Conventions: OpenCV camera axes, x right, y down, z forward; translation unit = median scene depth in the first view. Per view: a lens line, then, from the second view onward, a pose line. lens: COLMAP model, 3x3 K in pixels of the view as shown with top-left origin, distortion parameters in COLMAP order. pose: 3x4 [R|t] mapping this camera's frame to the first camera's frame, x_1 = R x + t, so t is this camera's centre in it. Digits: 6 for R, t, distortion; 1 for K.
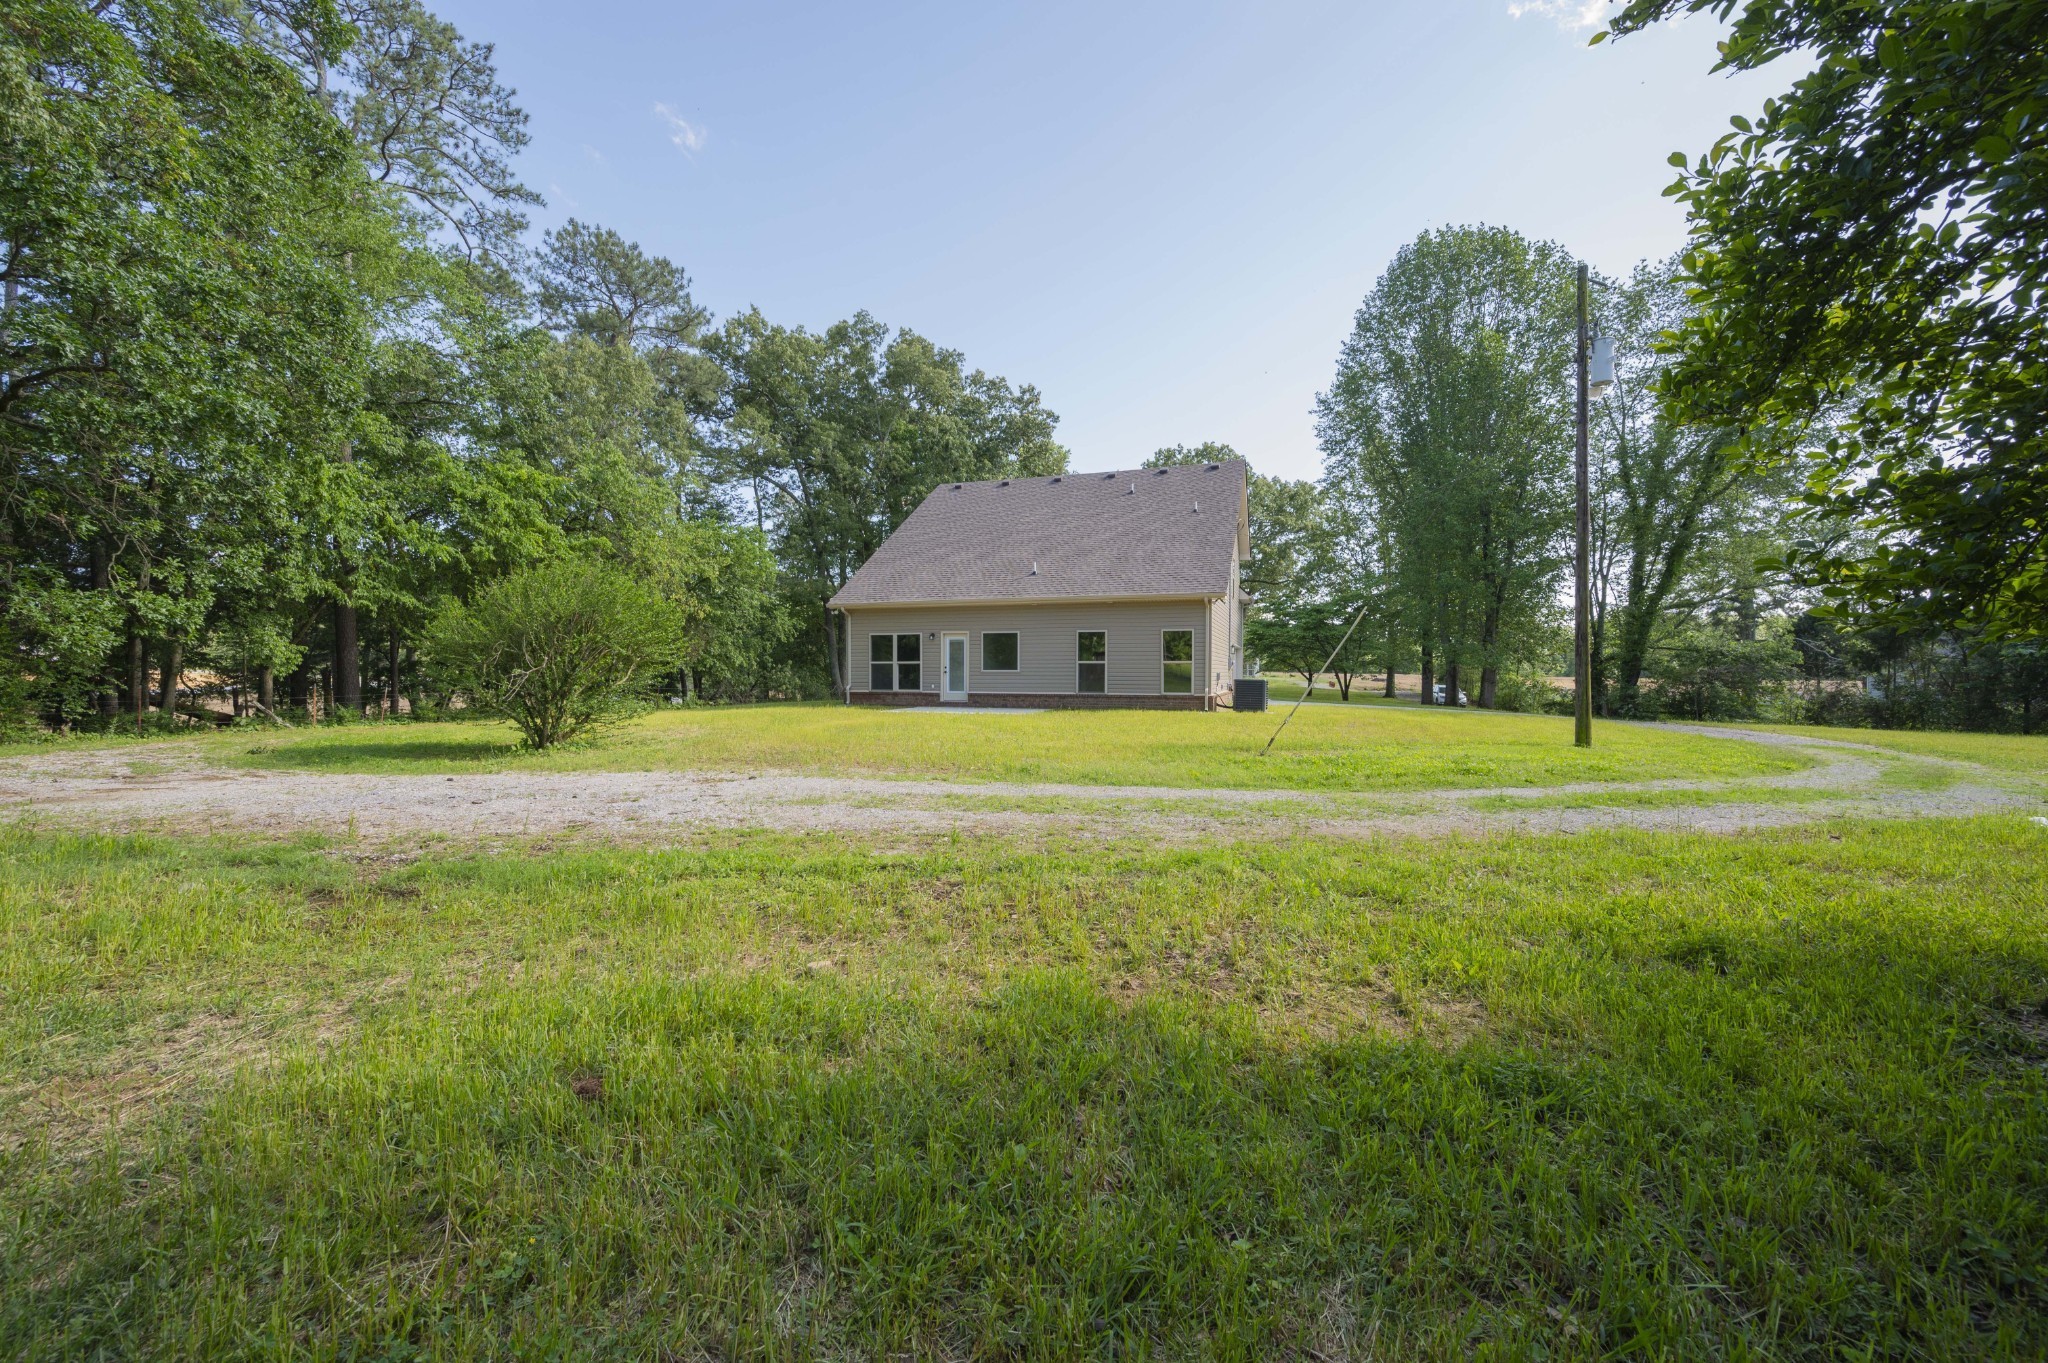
lens RADIAL K [[805.1, 0, 1019.1], [0, 805.1, 683.6], [0, 0, 1]] dist [-0.001140, 0.000621]
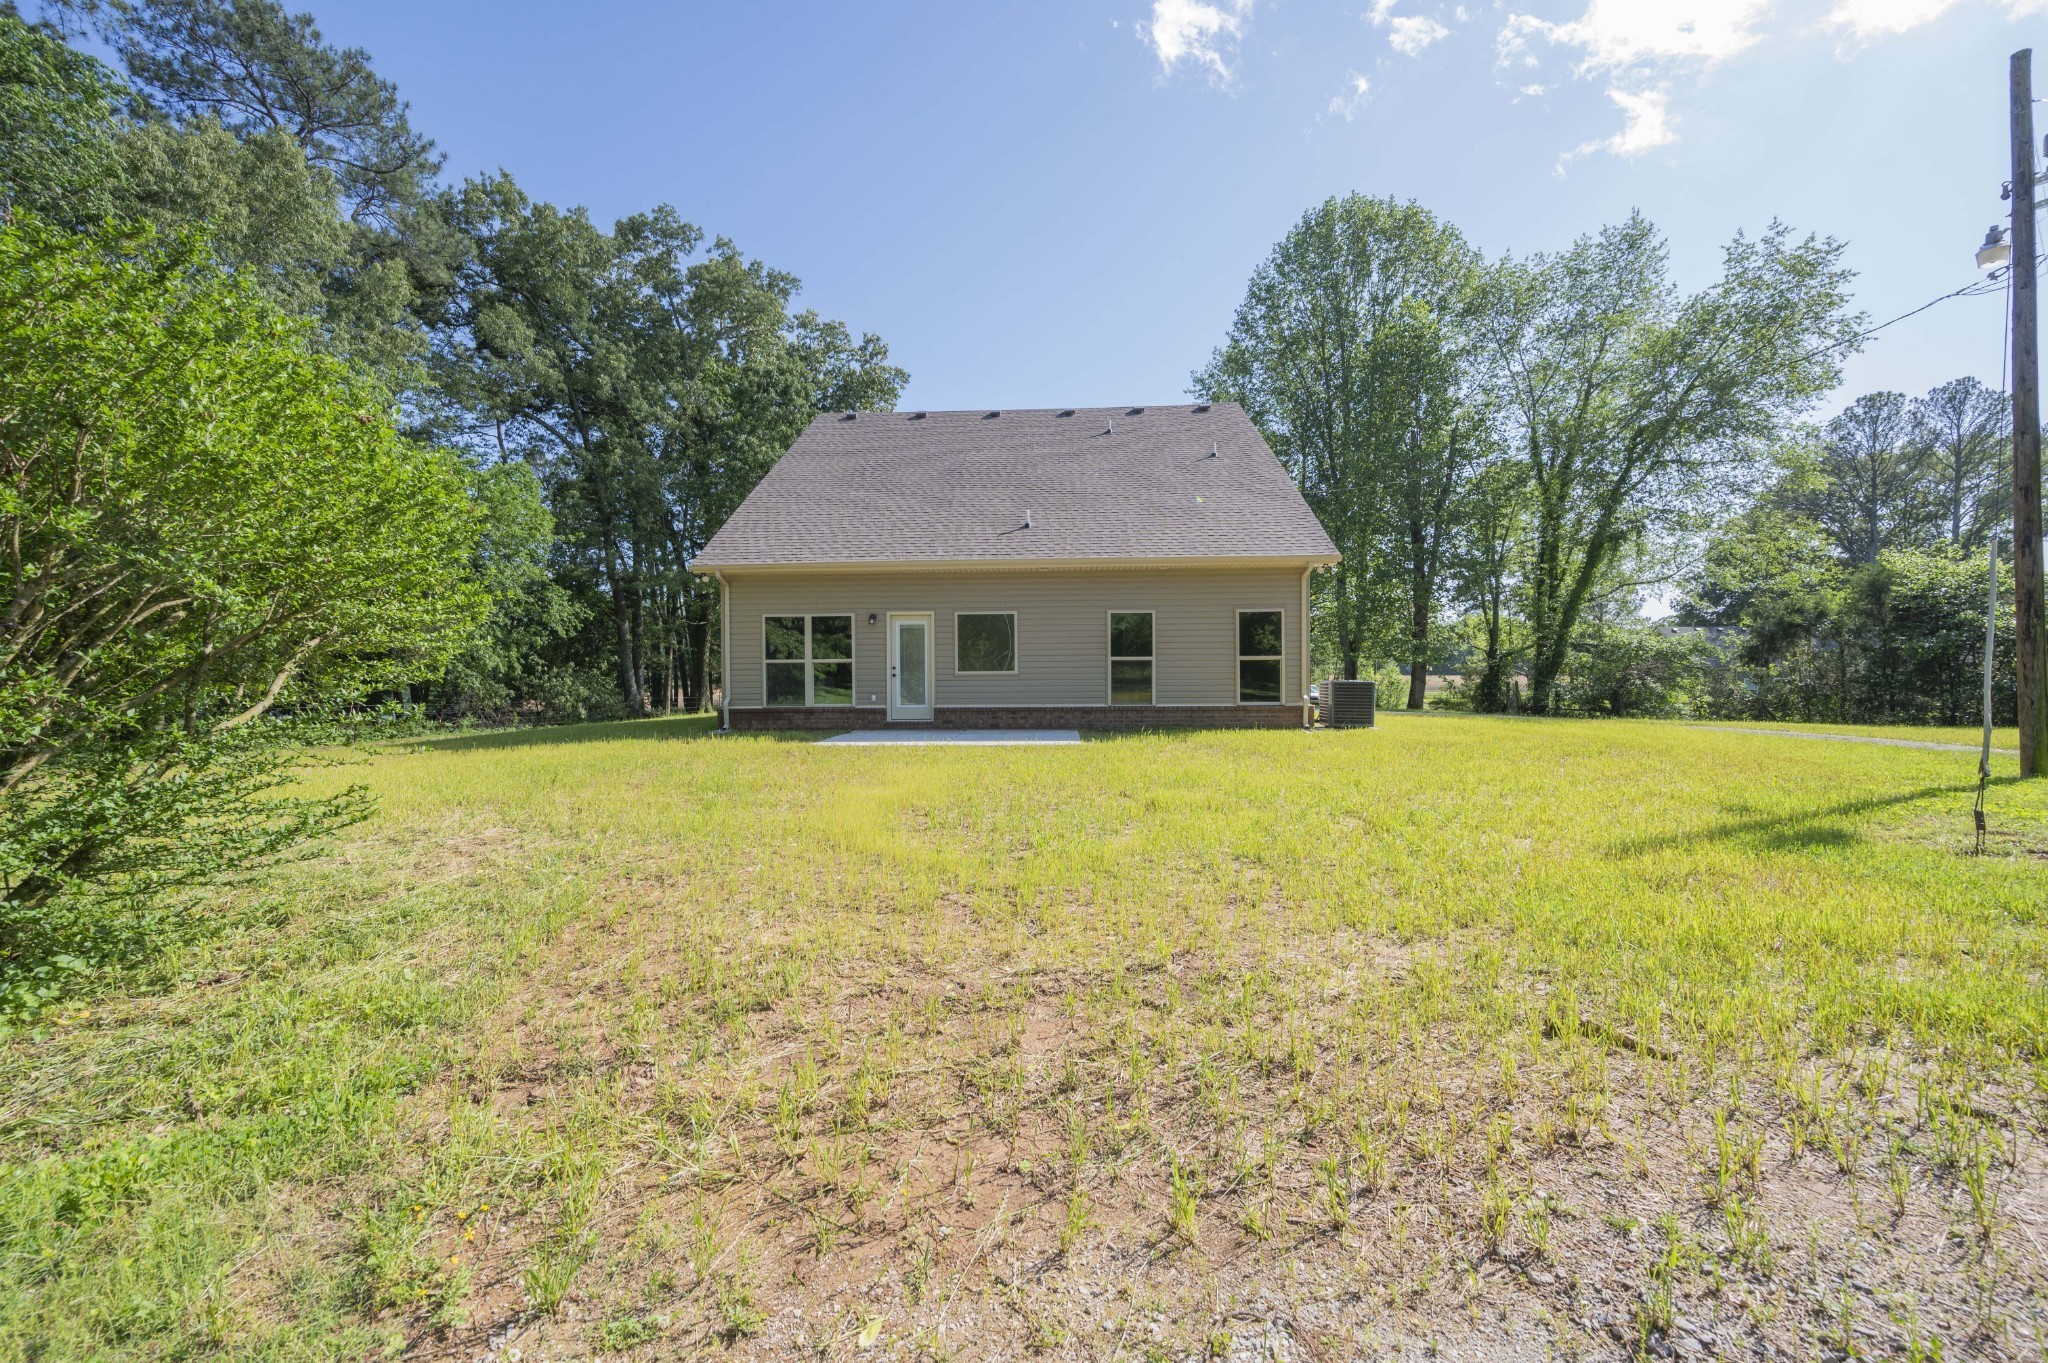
lens RADIAL K [[805.1, 0, 1019.1], [0, 805.1, 683.6], [0, 0, 1]] dist [-0.001140, 0.000621]
pose [[0.962900, -0.011697, 0.269604, -0.121094], [0.012853, 0.999914, -0.002523, -0.003486], [-0.269552, 0.005895, 0.962968, 0.258395]]
